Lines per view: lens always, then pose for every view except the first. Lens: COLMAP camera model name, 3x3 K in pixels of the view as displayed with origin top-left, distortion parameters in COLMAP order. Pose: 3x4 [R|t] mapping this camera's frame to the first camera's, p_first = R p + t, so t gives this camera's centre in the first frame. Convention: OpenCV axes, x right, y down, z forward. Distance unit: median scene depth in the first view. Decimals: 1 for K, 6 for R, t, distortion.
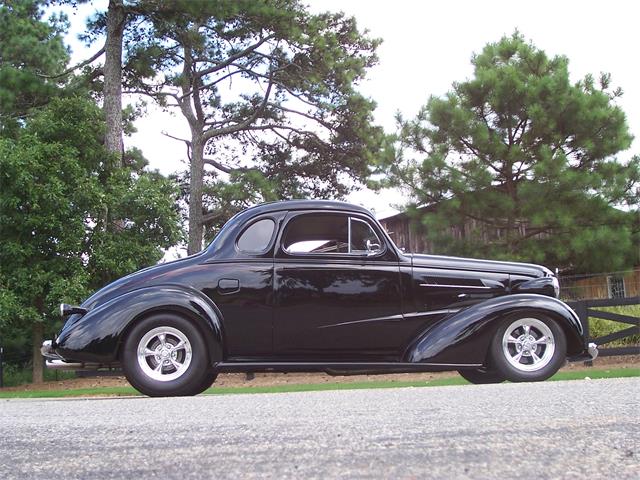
lens RADIAL K [[1009.0, 0, 320.0], [0, 1009.0, 240.0], [0, 0, 1]] dist [-0.121361, 0.000592]
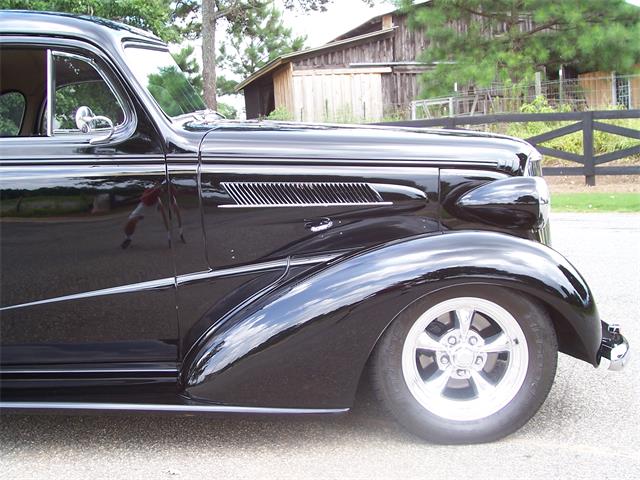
lens RADIAL K [[765.6, 0, 320.0], [0, 765.6, 240.0], [0, 0, 1]] dist [-0.127109, 0.003043]
pose [[0.997163, 0.001780, -0.075255, 0.070748], [0.018756, 0.962317, 0.271282, -0.012273], [0.072902, -0.271924, 0.959553, 0.291444]]
